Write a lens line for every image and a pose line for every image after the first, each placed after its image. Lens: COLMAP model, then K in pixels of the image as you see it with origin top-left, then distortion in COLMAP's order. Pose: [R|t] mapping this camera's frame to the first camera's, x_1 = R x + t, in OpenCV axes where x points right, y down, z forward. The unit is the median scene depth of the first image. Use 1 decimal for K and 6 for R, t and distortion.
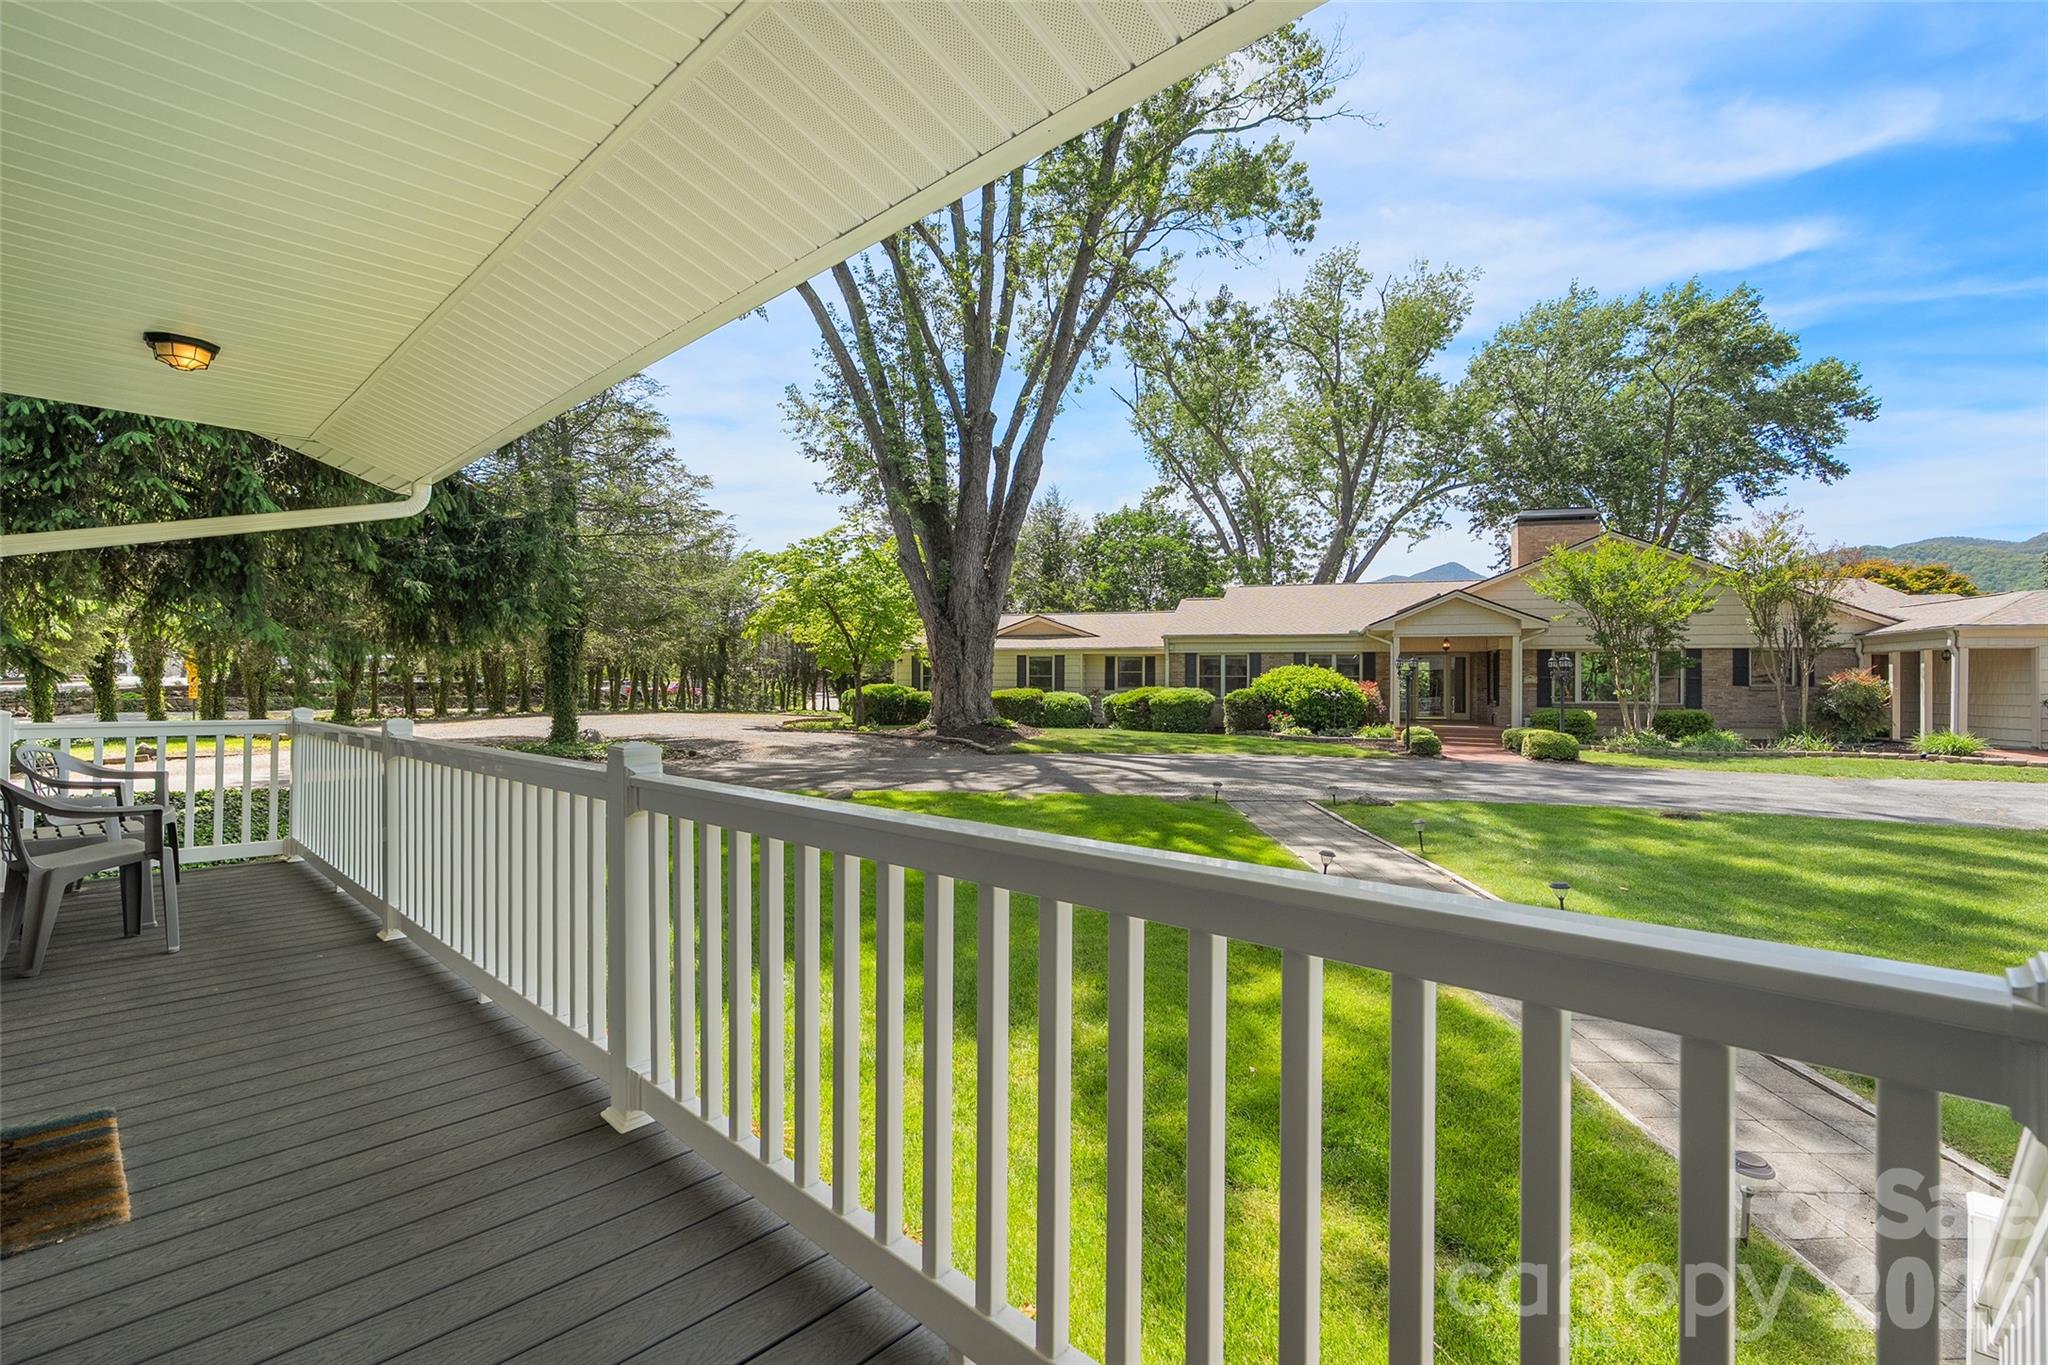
lens RADIAL K [[918.6, 0, 1024.0], [0, 918.6, 682.5], [0, 0, 1]] dist [0.011697, 0.000084]
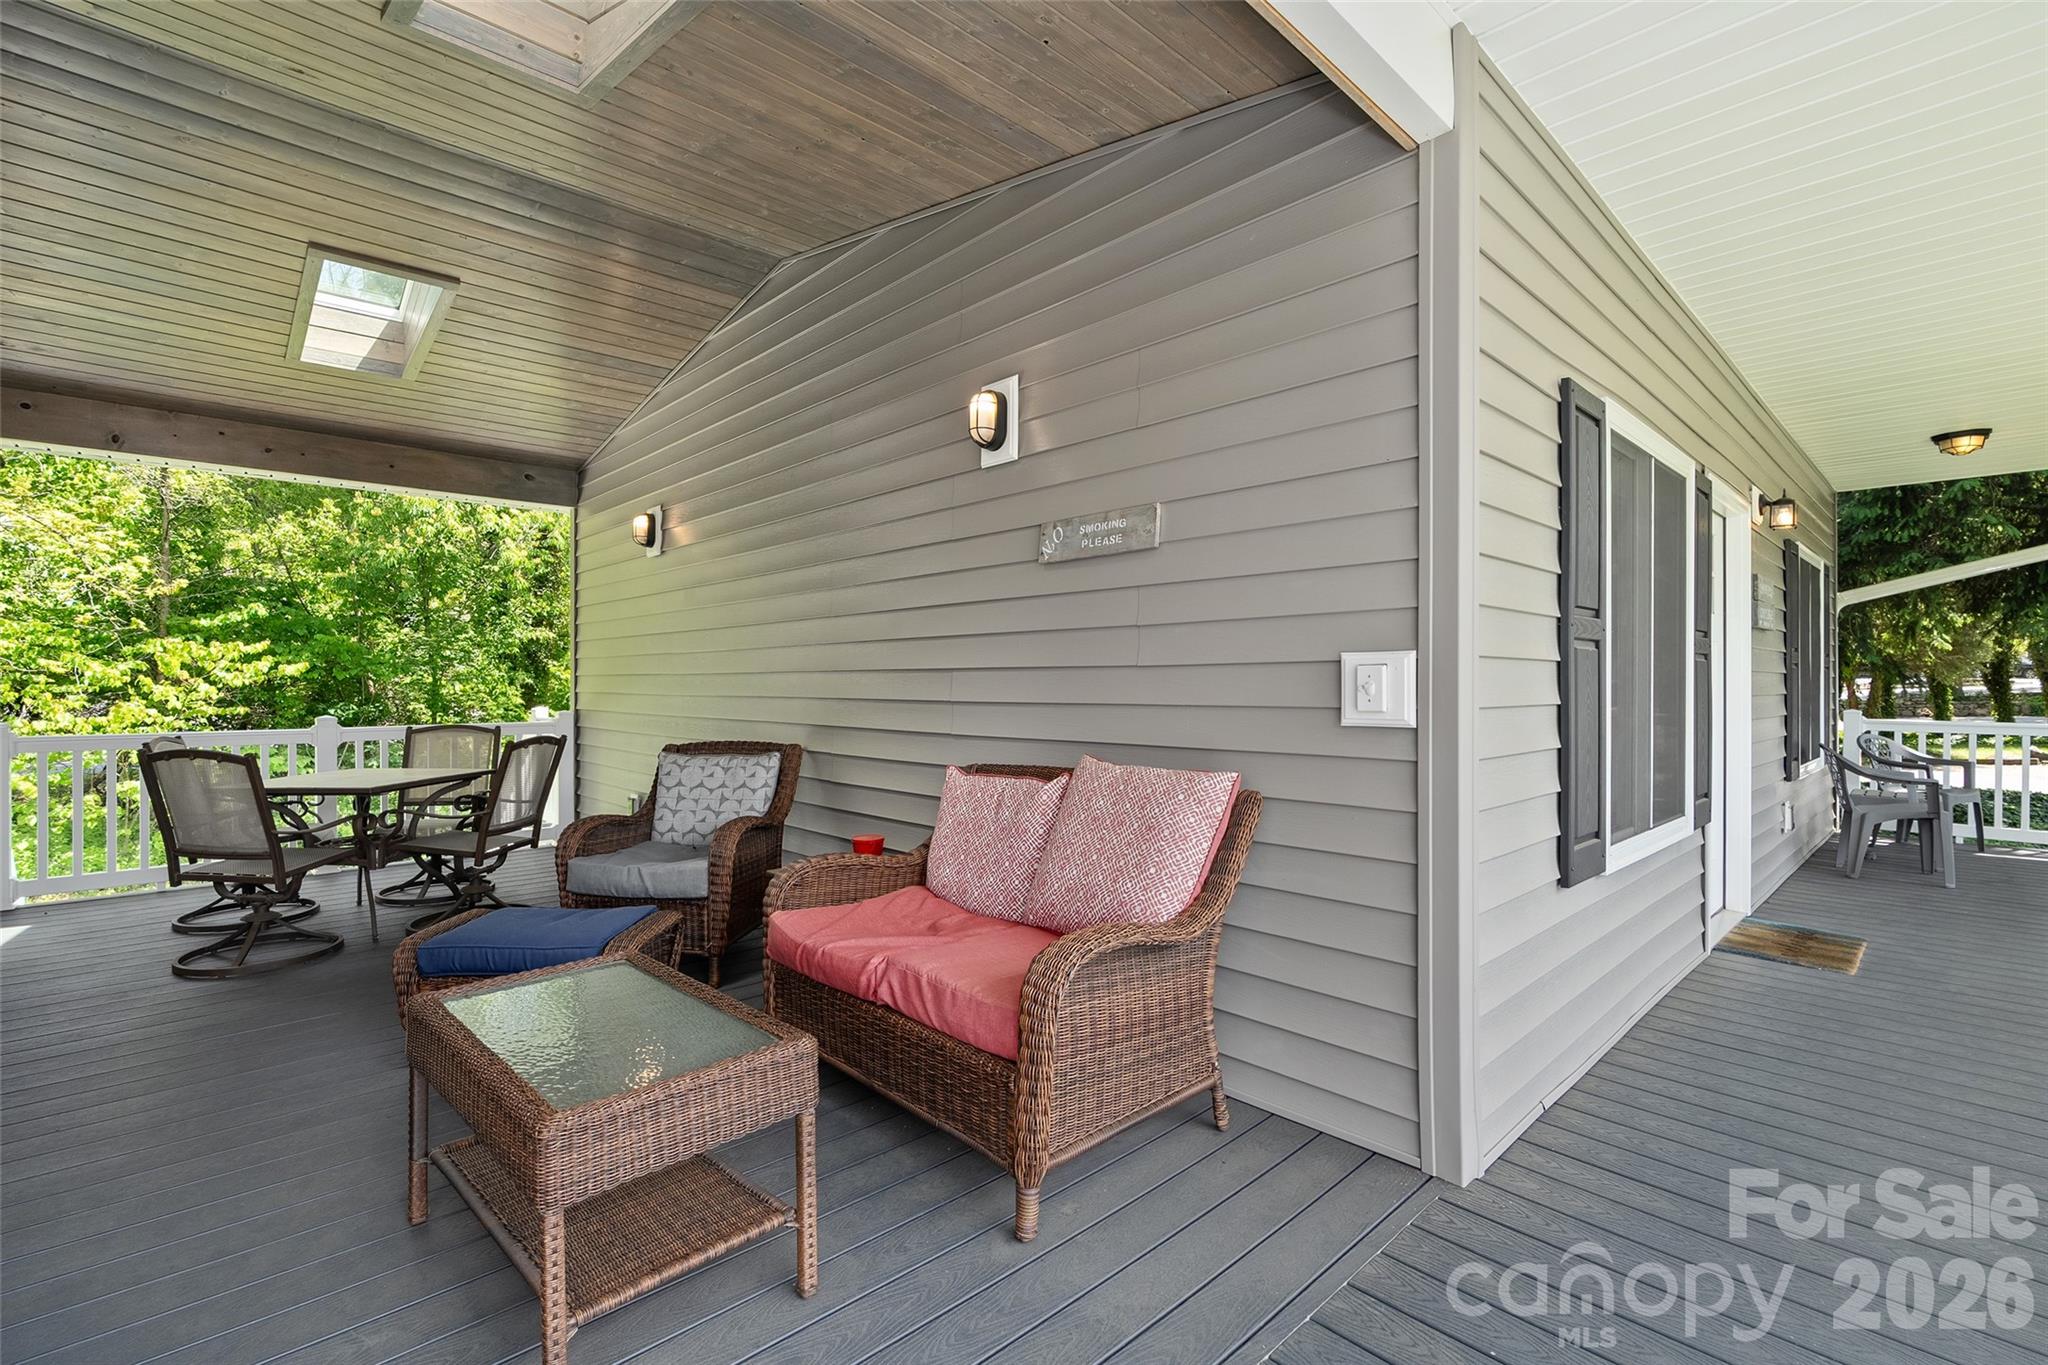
lens RADIAL K [[918.6, 0, 1024.0], [0, 918.6, 682.5], [0, 0, 1]] dist [0.011697, 0.000084]
pose [[-0.031234, -0.001959, -0.999510, 0.223779], [-0.000297, 0.999998, -0.001951, -0.003975], [0.999512, 0.000236, -0.031235, -0.143510]]
